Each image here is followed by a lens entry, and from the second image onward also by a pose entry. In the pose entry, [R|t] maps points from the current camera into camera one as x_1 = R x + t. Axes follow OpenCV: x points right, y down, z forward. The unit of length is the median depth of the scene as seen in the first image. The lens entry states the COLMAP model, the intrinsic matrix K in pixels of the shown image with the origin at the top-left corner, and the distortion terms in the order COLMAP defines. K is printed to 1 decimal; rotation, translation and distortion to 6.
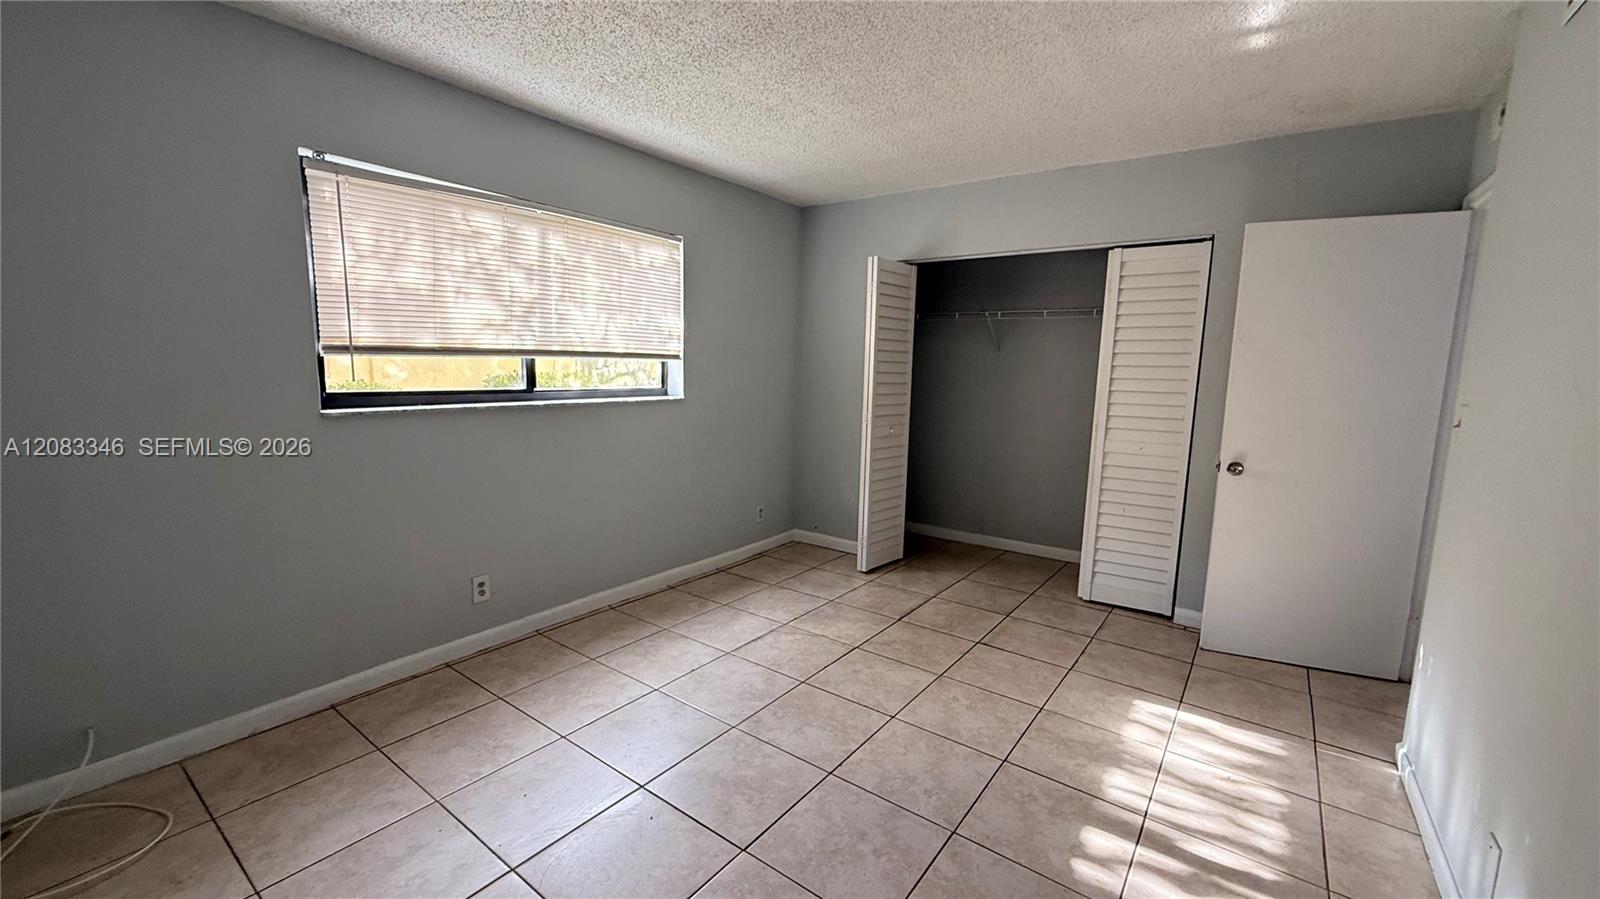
lens RADIAL K [[638.0, 0, 796.0], [0, 638.0, 451.8], [0, 0, 1]] dist [-0.000623, -0.000023]
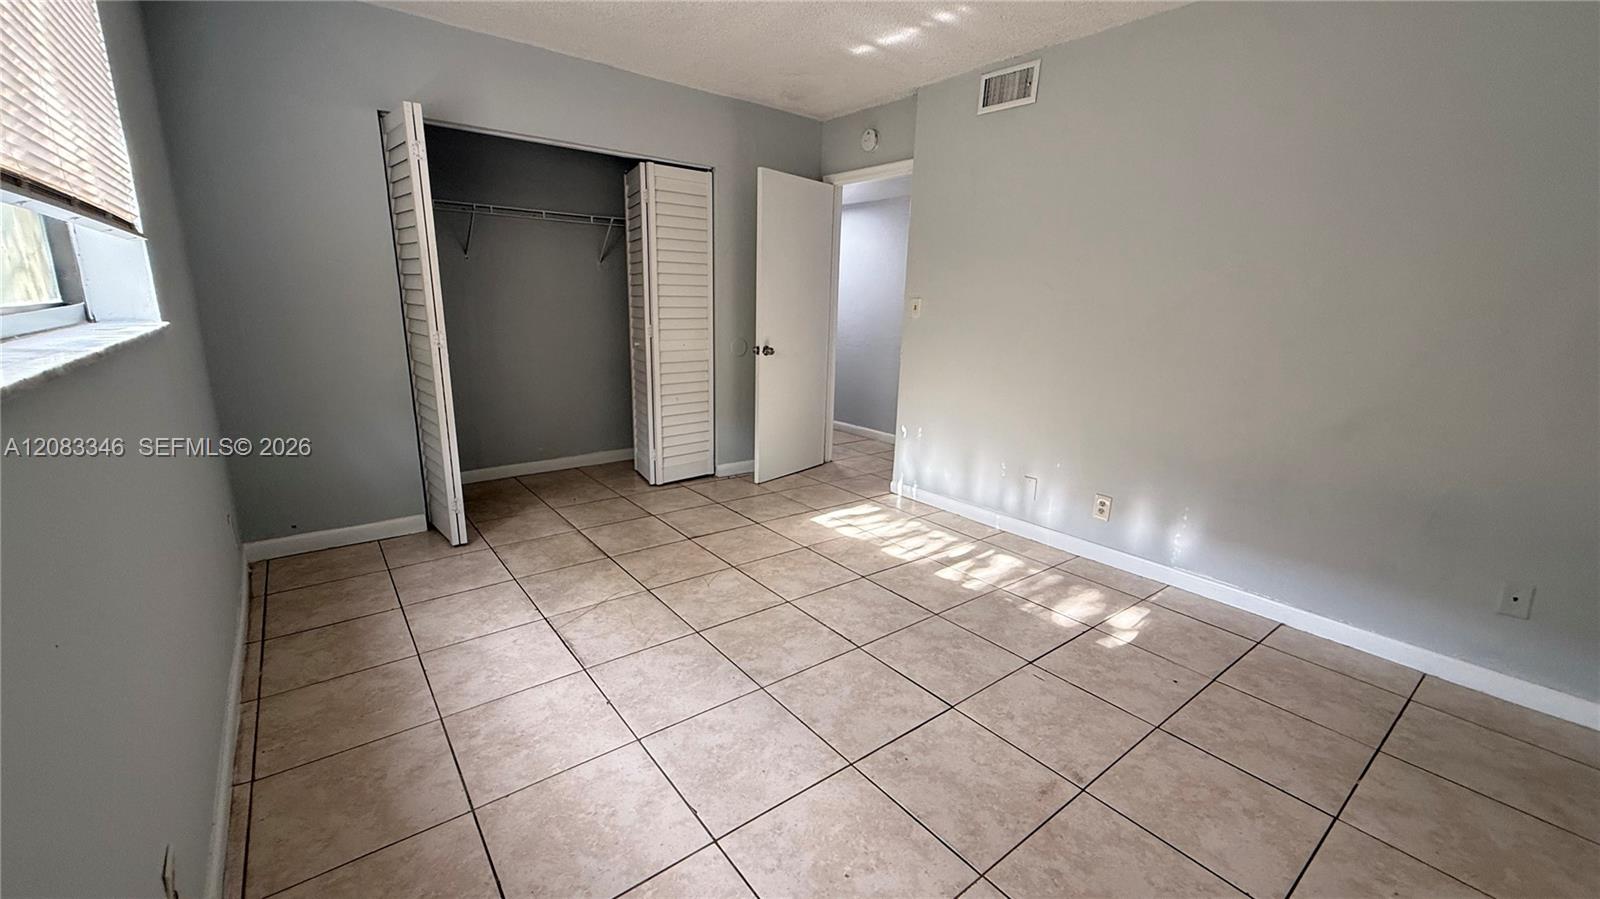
lens RADIAL K [[638.0, 0, 796.0], [0, 638.0, 451.8], [0, 0, 1]] dist [-0.000623, -0.000023]
pose [[0.265079, -0.240888, 0.933652, -0.643882], [0.113185, 0.969370, 0.217969, -0.054454], [-0.957561, 0.047896, 0.284225, 0.538369]]
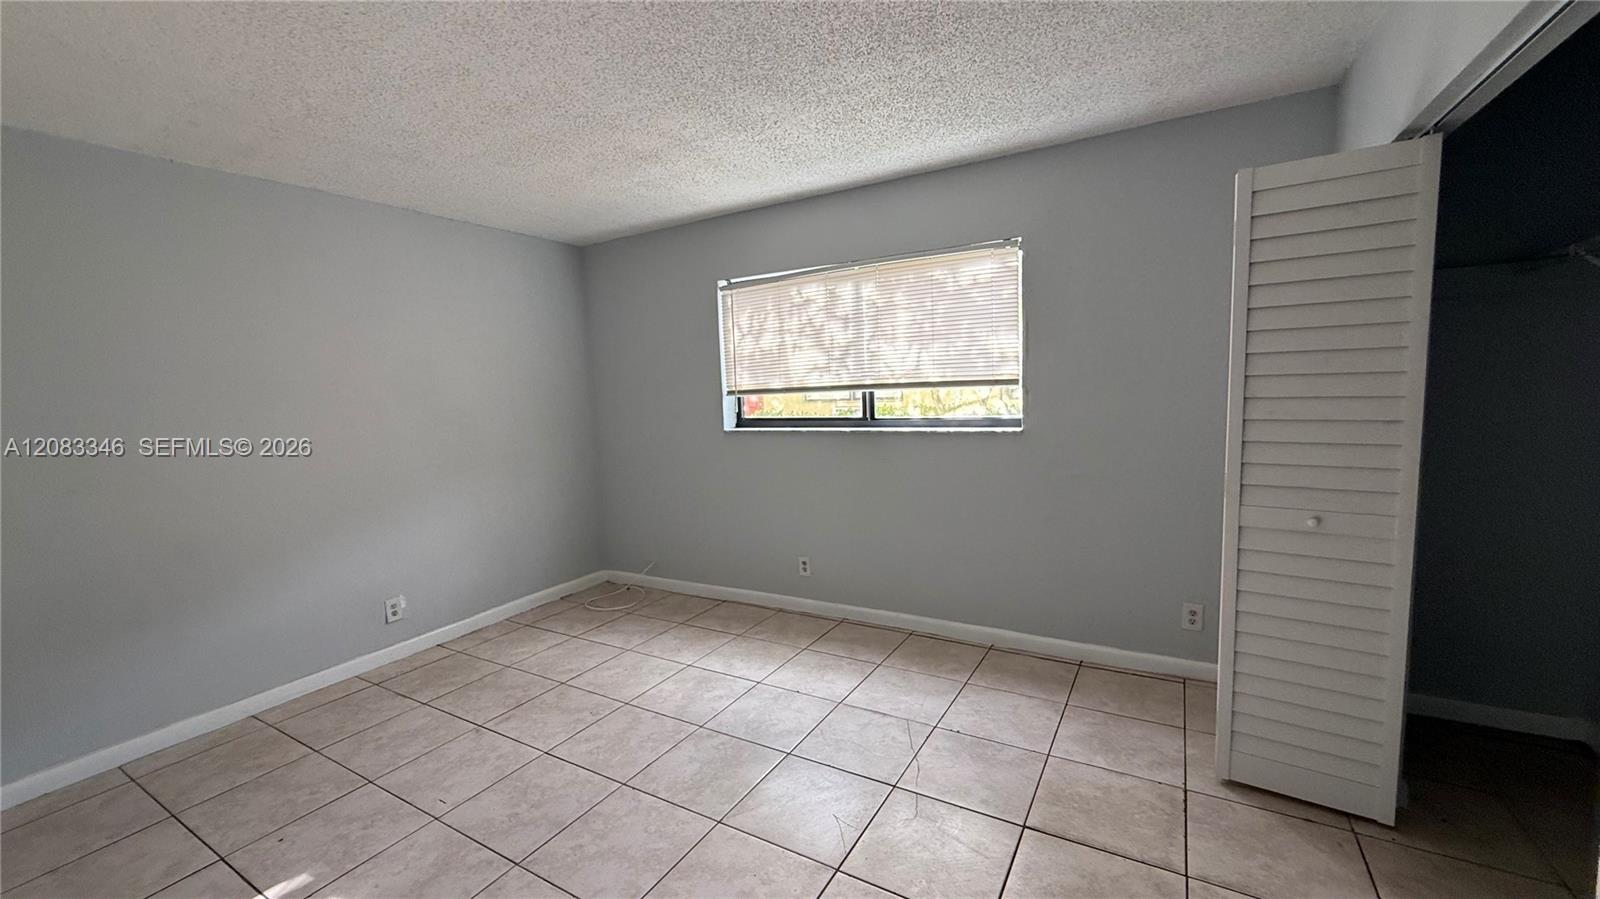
lens RADIAL K [[638.0, 0, 796.0], [0, 638.0, 451.8], [0, 0, 1]] dist [-0.000623, -0.000023]
pose [[0.102722, 0.081059, -0.991402, 0.773048], [-0.093467, 0.993051, 0.071509, -0.111643], [0.990309, 0.085318, 0.109584, 0.781036]]
